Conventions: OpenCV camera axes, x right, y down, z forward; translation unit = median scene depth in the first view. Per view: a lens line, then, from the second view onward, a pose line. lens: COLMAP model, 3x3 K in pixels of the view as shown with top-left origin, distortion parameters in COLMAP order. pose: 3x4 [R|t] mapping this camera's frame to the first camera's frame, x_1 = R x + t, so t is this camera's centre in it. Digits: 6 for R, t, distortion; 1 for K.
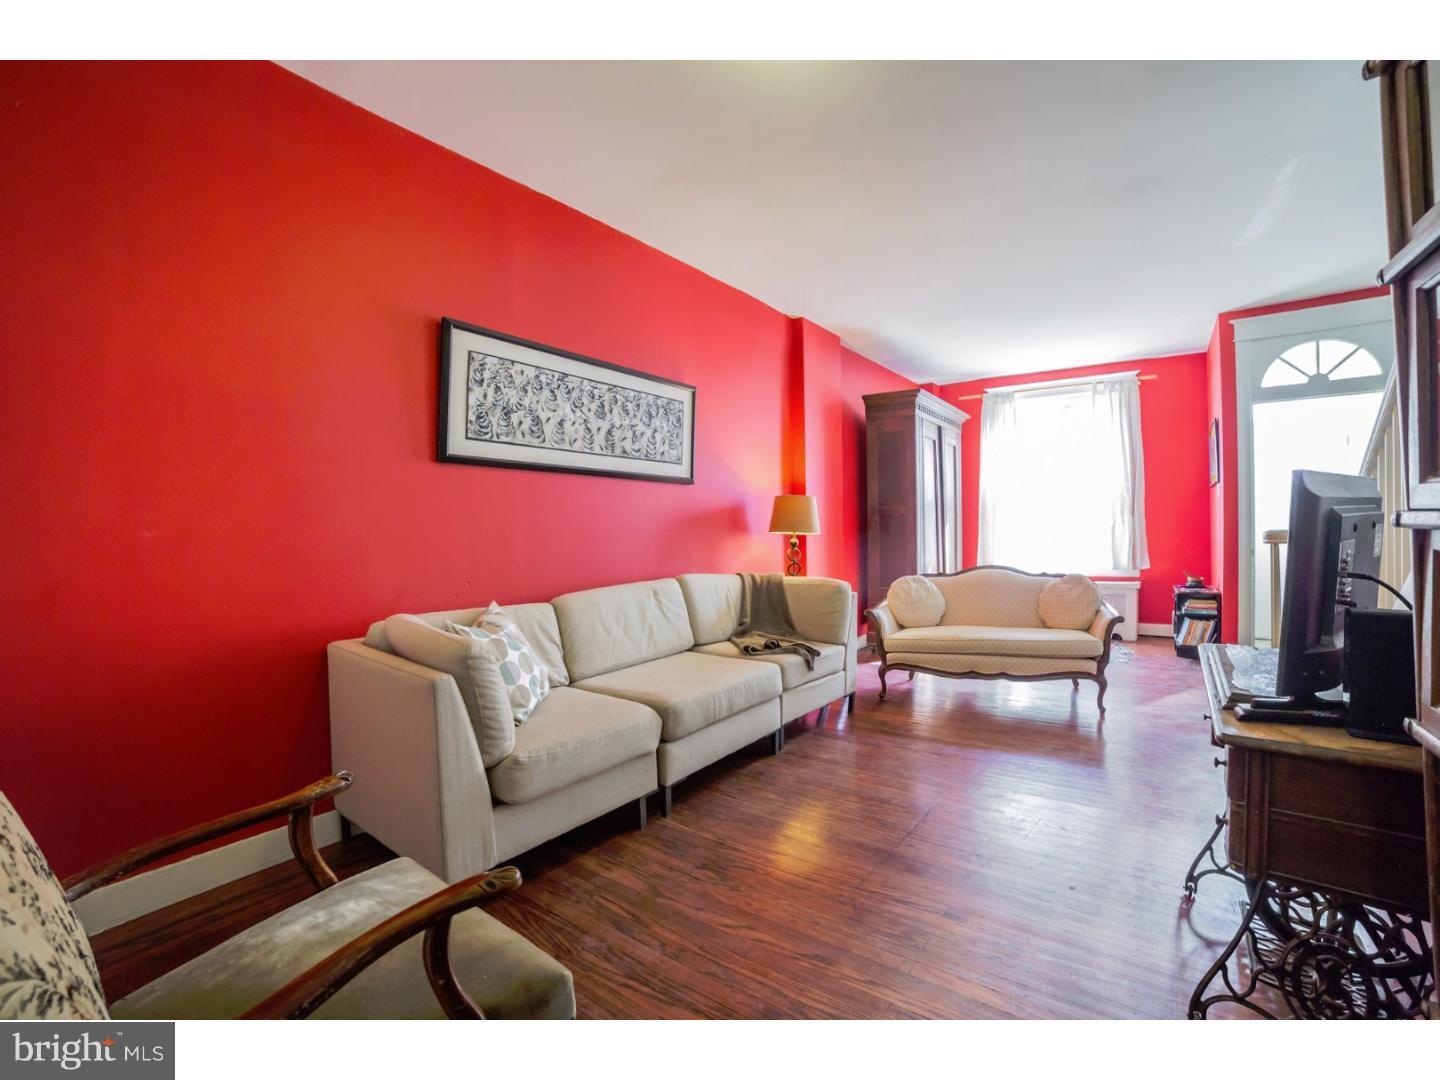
lens RADIAL K [[577.8, 0, 720.0], [0, 577.8, 540.0], [0, 0, 1]] dist [-0.033027, 0.000254]
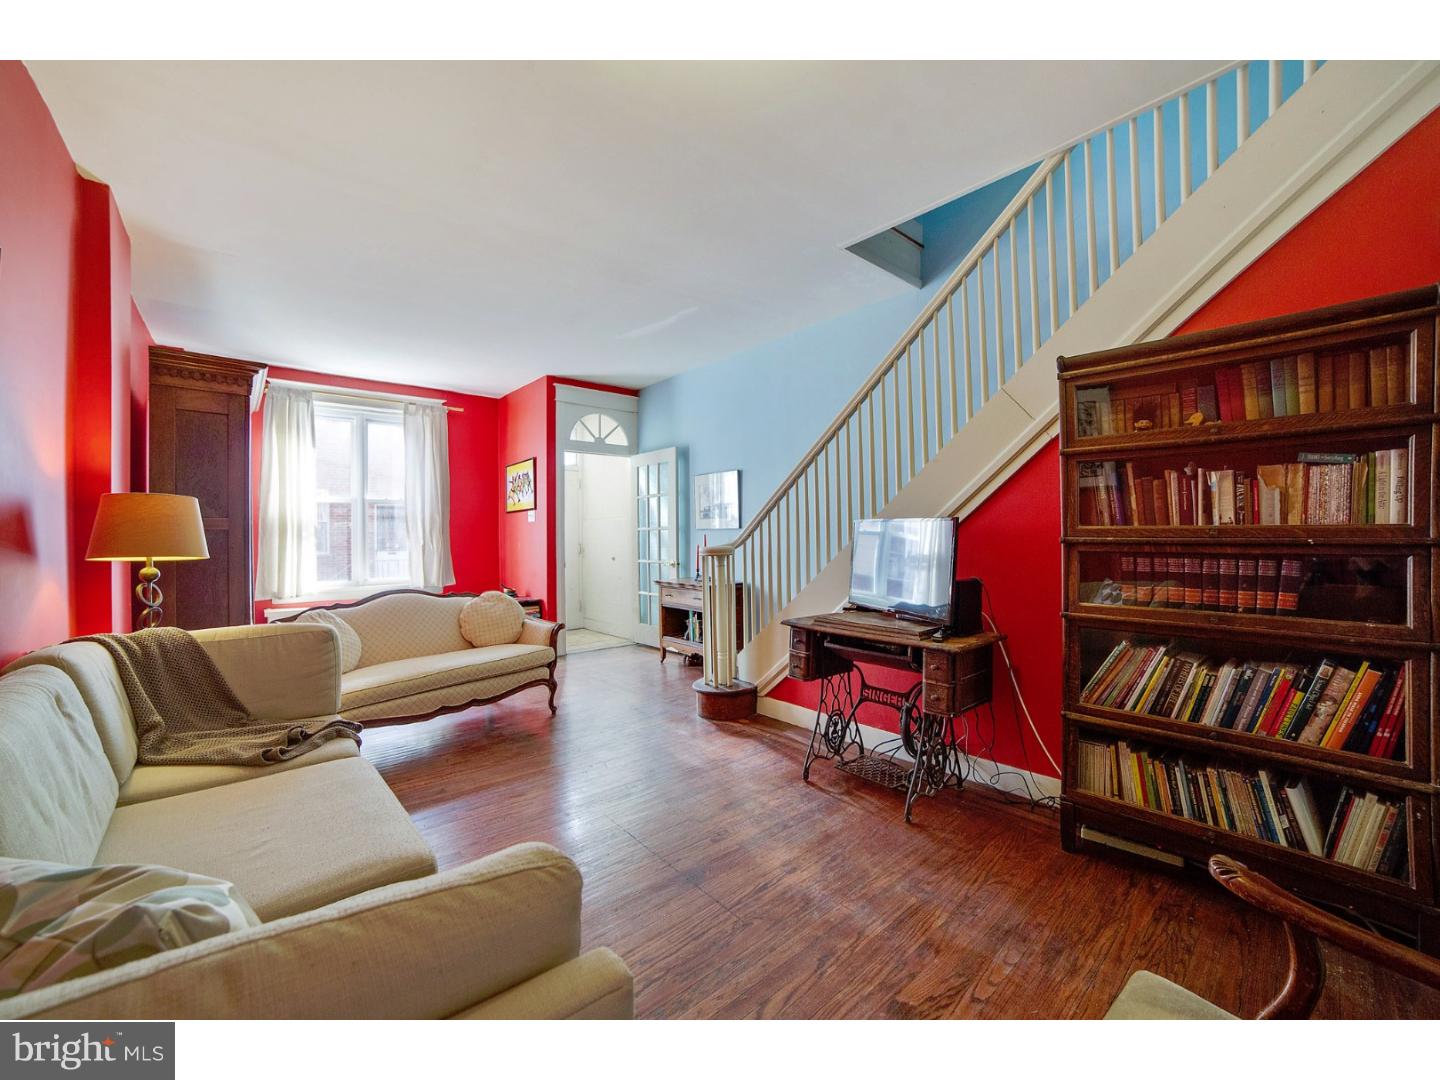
lens RADIAL K [[604.9, 0, 720.0], [0, 604.9, 540.0], [0, 0, 1]] dist [-0.035500, 0.000147]
pose [[0.258136, 0.006090, 0.966089, -0.321904], [0.027432, 0.999531, -0.013631, -0.007320], [-0.965719, 0.030020, 0.257848, 0.301105]]
